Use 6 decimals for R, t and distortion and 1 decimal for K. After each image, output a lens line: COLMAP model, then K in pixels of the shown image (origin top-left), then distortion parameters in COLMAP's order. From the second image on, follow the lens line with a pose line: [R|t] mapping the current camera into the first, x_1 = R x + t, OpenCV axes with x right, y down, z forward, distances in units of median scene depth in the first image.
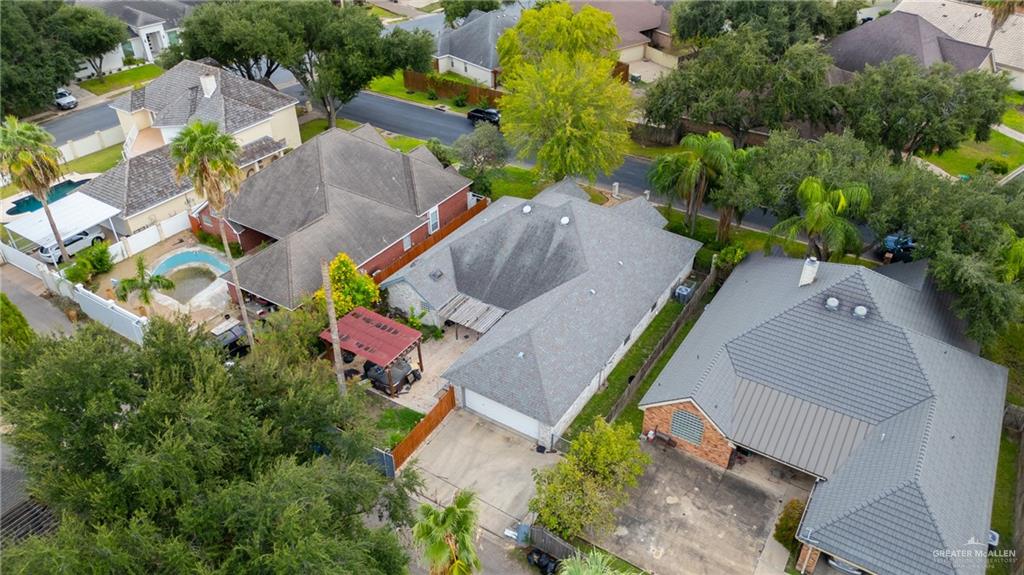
lens RADIAL K [[721.9, 0, 515.3], [0, 721.9, 289.1], [0, 0, 1]] dist [0.113366, -0.164008]
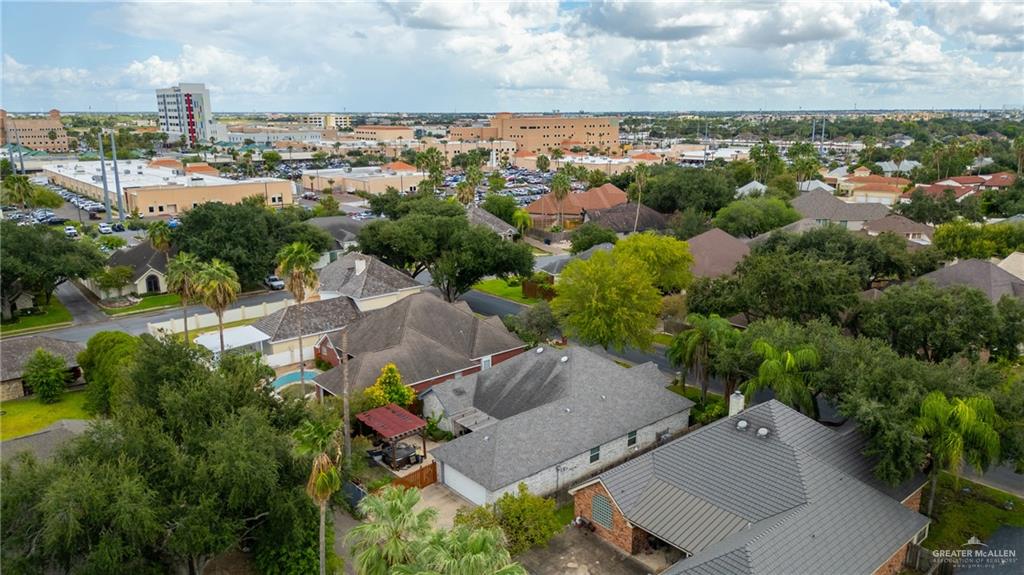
lens RADIAL K [[721.9, 0, 515.3], [0, 721.9, 289.1], [0, 0, 1]] dist [0.113366, -0.164008]
pose [[0.956845, 0.071099, -0.281767, 0.331256], [-0.166521, 0.928778, -0.331123, 0.219249], [0.238156, 0.363753, 0.900536, -0.179515]]
